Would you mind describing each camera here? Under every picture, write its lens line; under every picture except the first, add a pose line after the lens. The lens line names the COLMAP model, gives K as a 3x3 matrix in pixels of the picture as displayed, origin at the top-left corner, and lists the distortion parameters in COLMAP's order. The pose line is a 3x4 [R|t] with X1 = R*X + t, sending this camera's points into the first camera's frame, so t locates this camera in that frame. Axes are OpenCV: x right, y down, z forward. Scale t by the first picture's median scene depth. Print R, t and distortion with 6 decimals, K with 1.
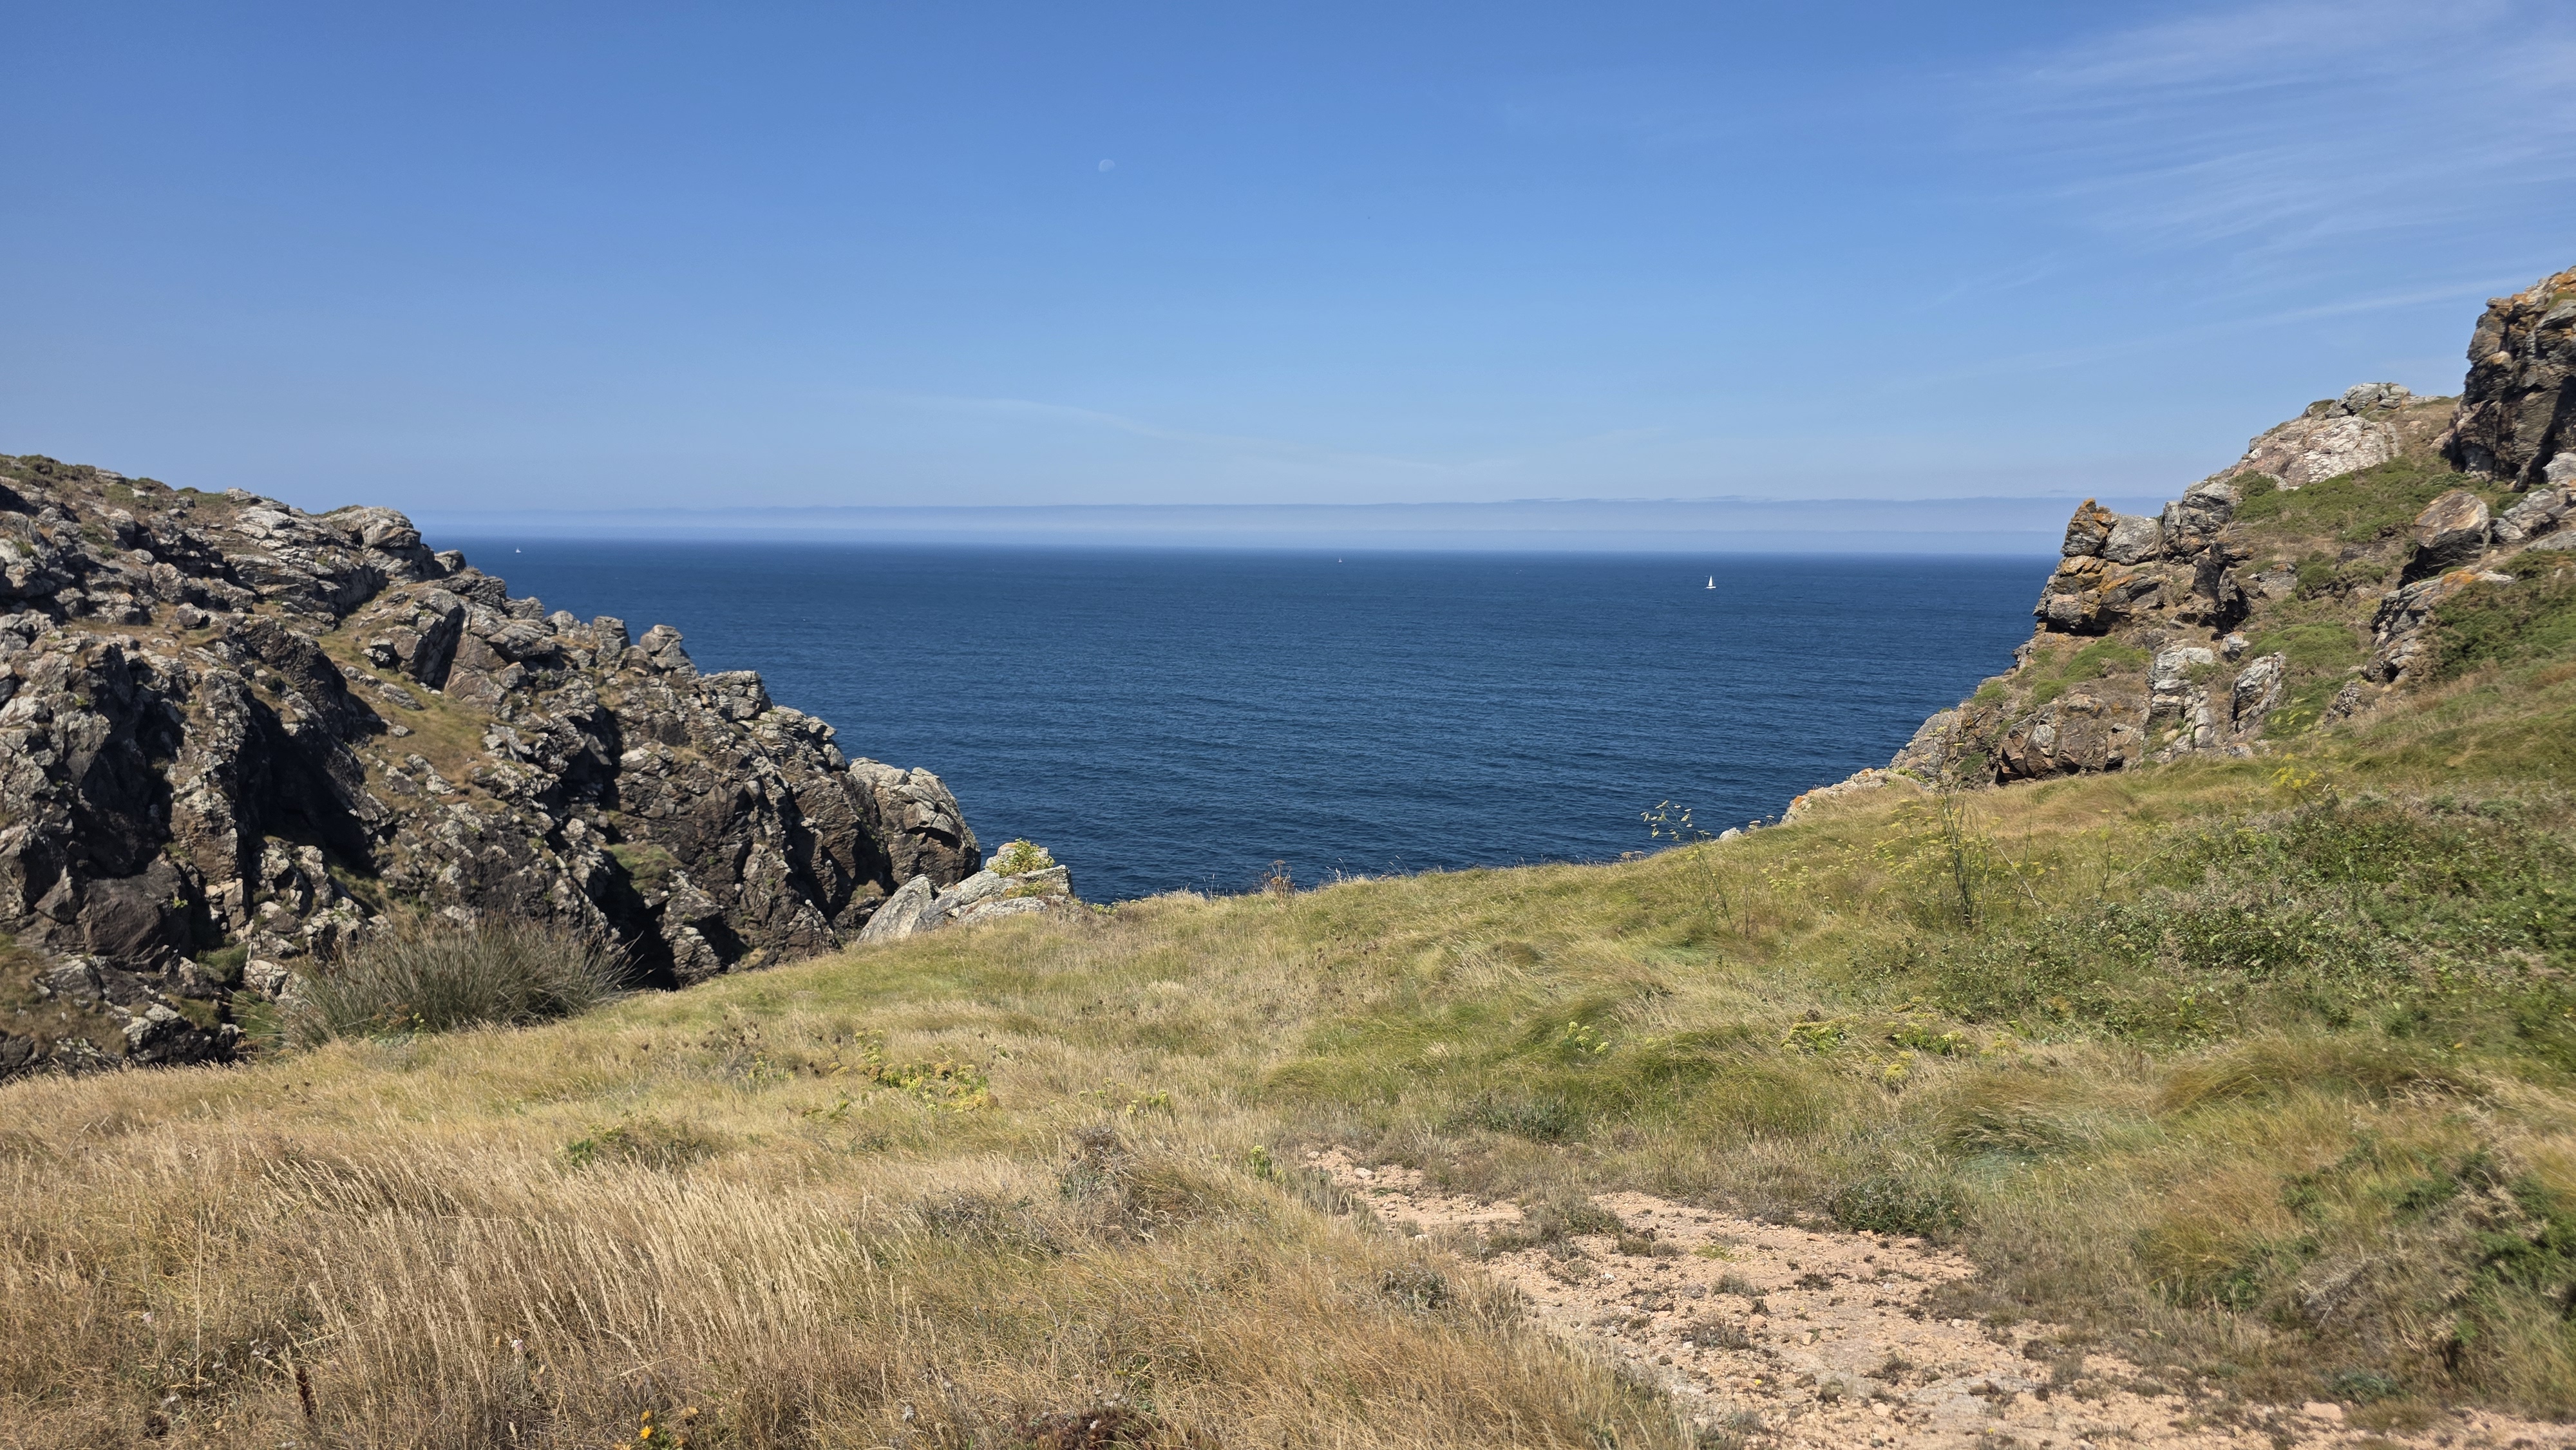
lens RADIAL K [[1738.8, 0, 1288.0], [0, 1738.8, 725.0], [0, 0, 1]] dist [0.059631, -0.052512]
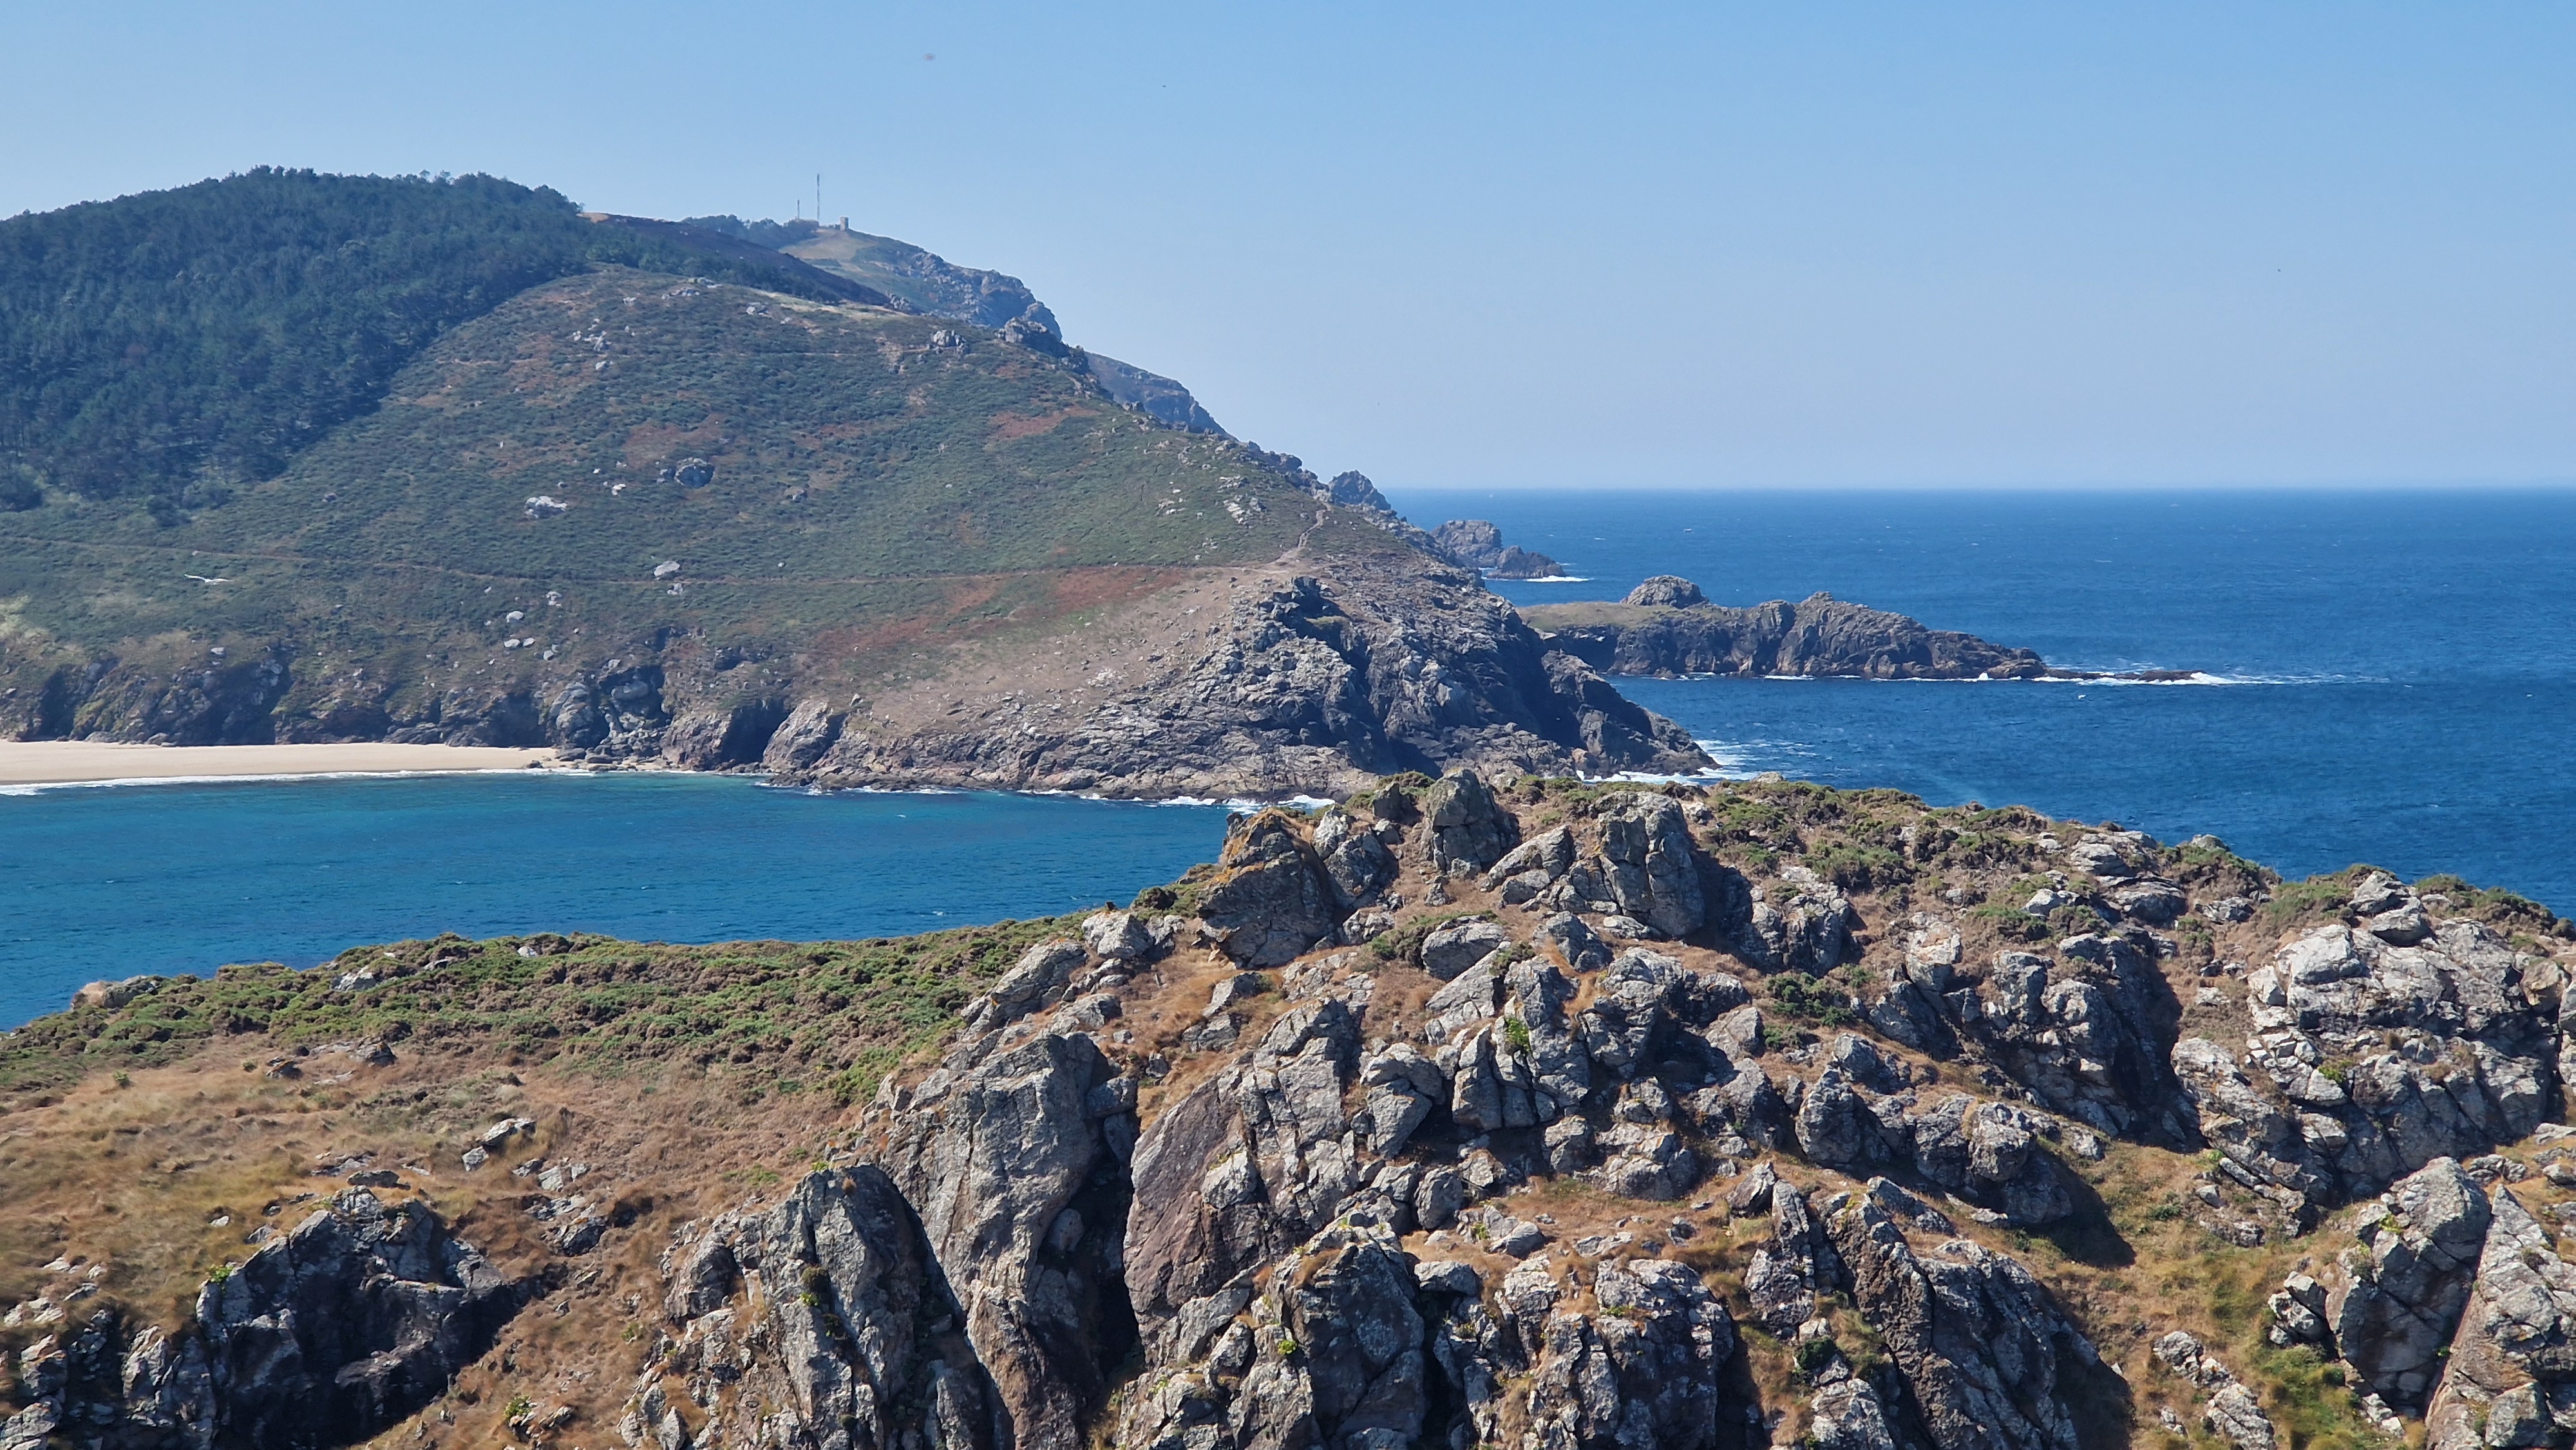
lens RADIAL K [[4950.3, 0, 1323.2], [0, 4950.3, 732.5], [0, 0, 1]] dist [-0.462447, 5.888765]
pose [[0.079268, 0.038885, -0.996095, 0.607559], [-0.100419, 0.994467, 0.030830, -0.187017], [0.991783, 0.097583, 0.082734, 0.662970]]
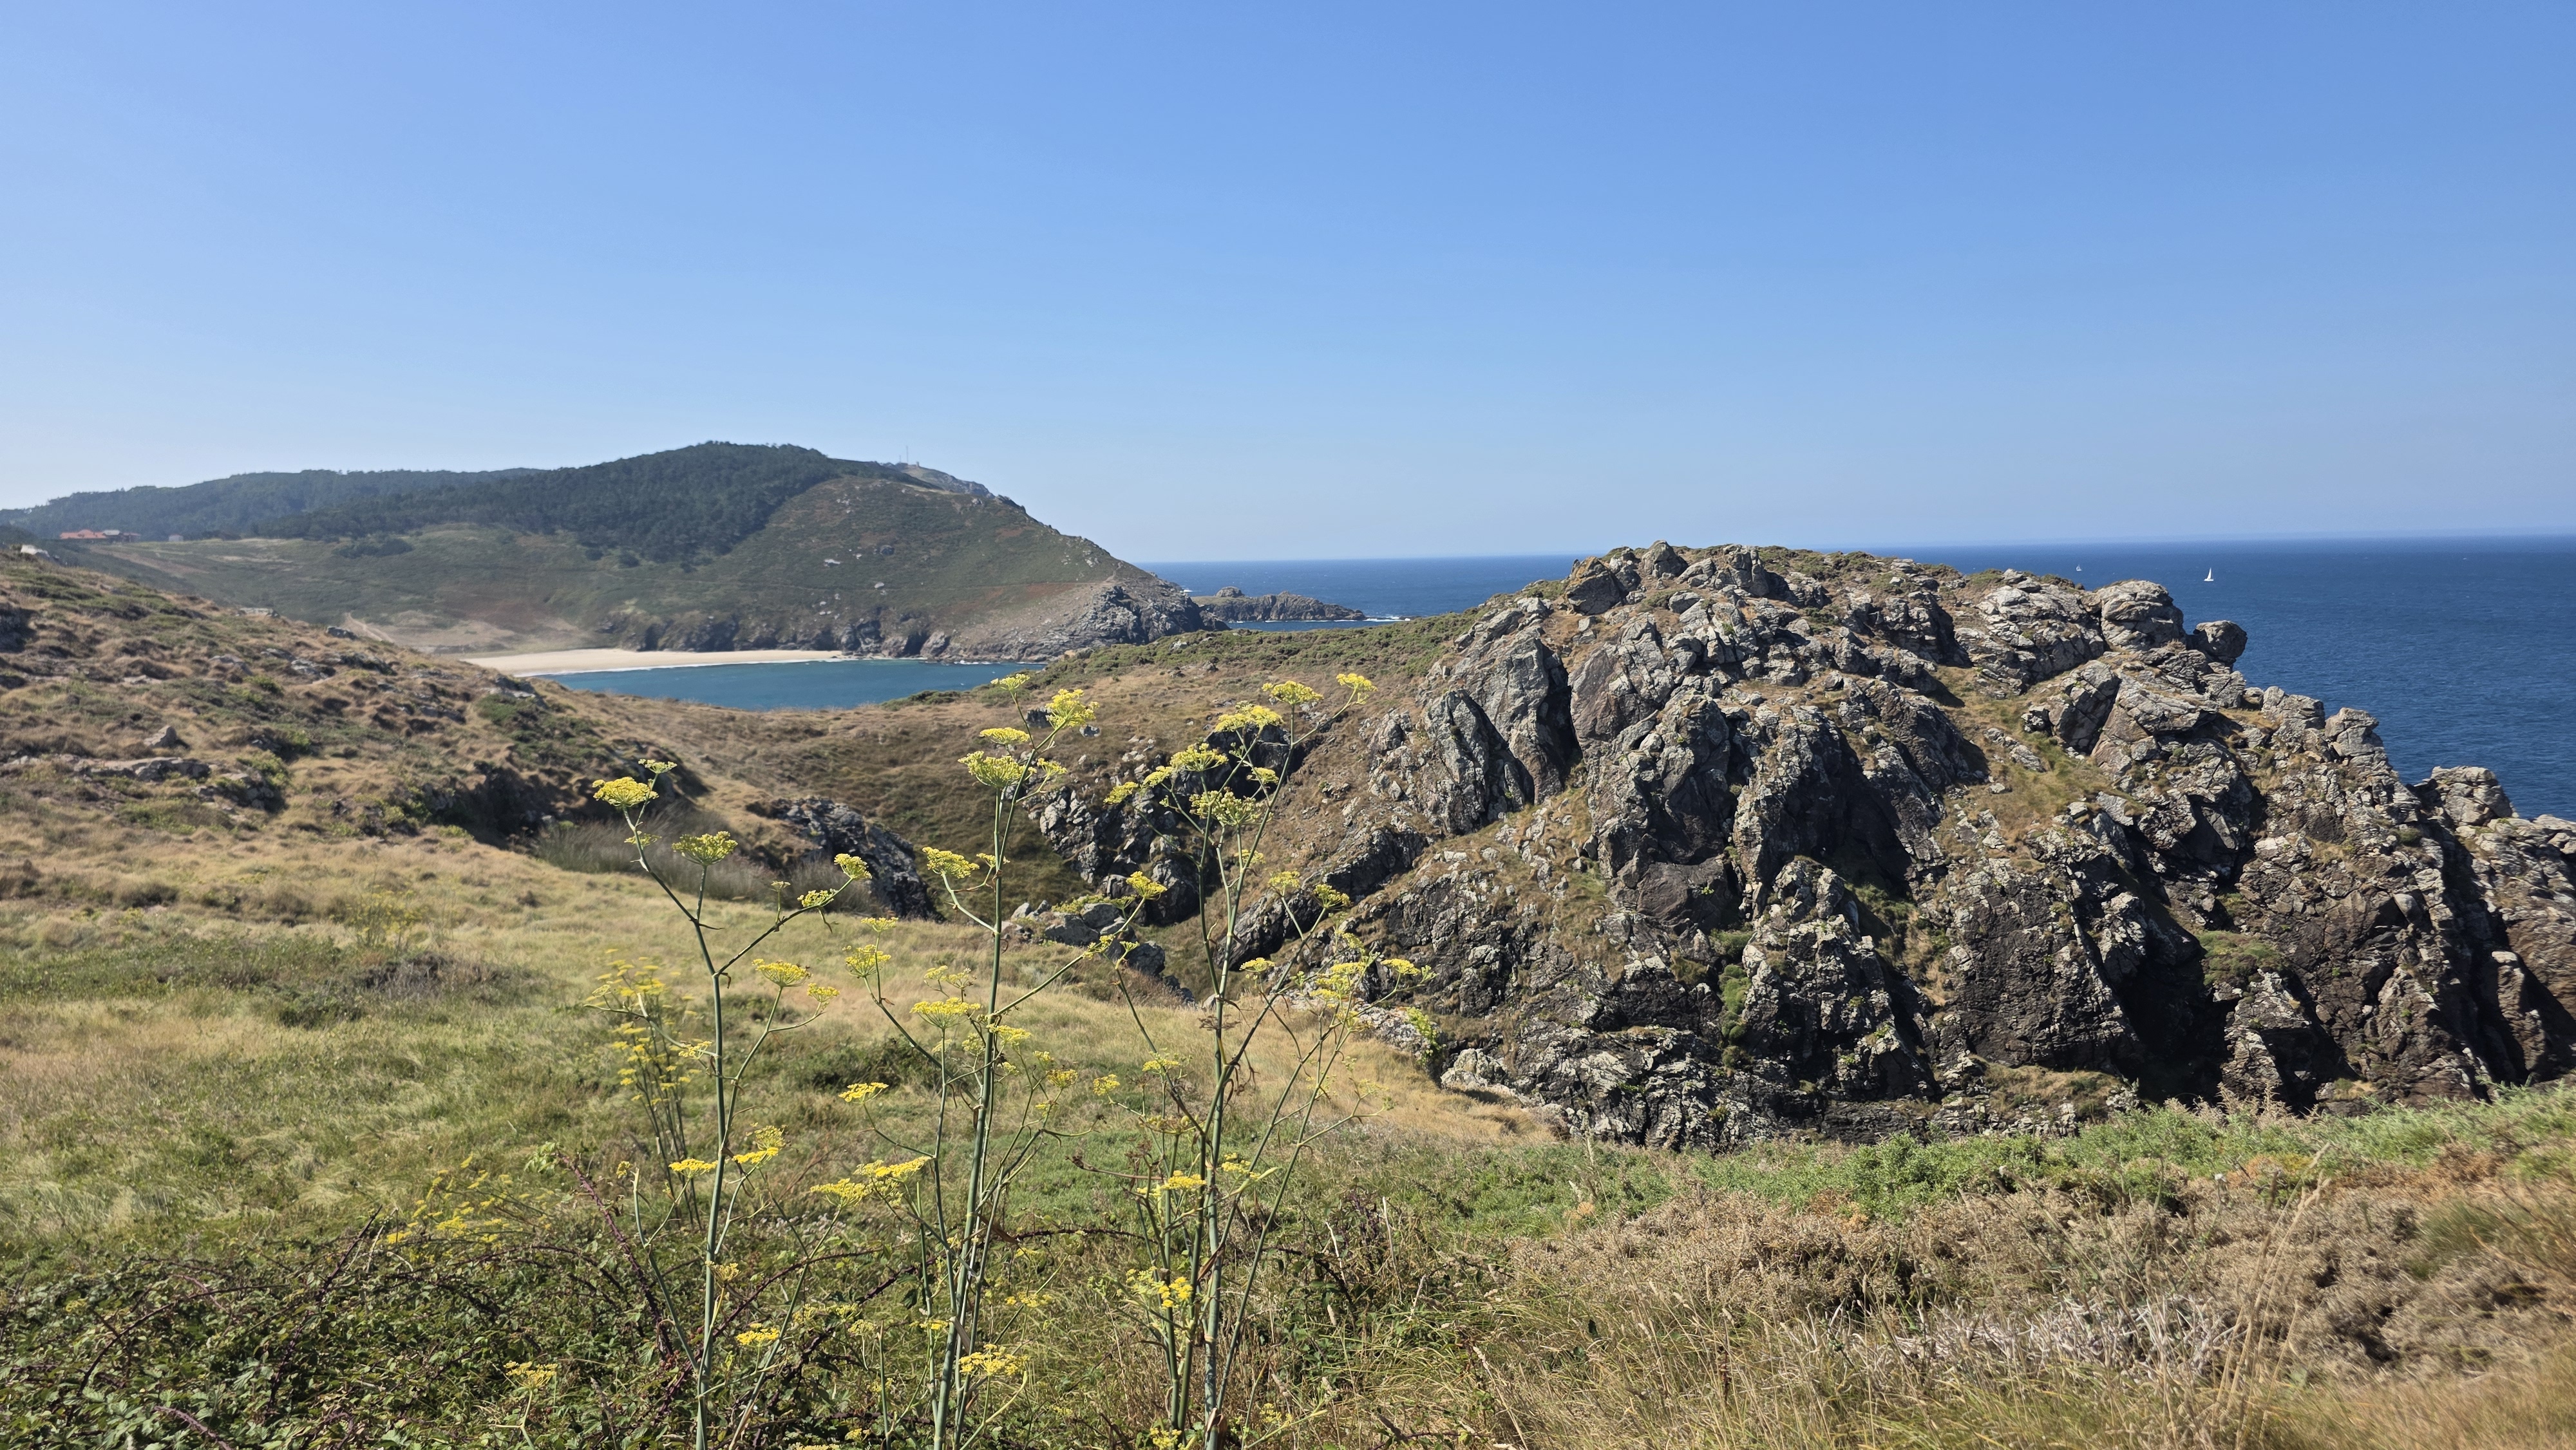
lens RADIAL K [[1738.8, 0, 1288.0], [0, 1738.8, 725.0], [0, 0, 1]] dist [0.059631, -0.052512]
pose [[0.192179, 0.080574, -0.978047, 0.487715], [-0.084680, 0.994268, 0.065271, -0.068867], [0.977700, 0.070278, 0.197901, 0.310715]]
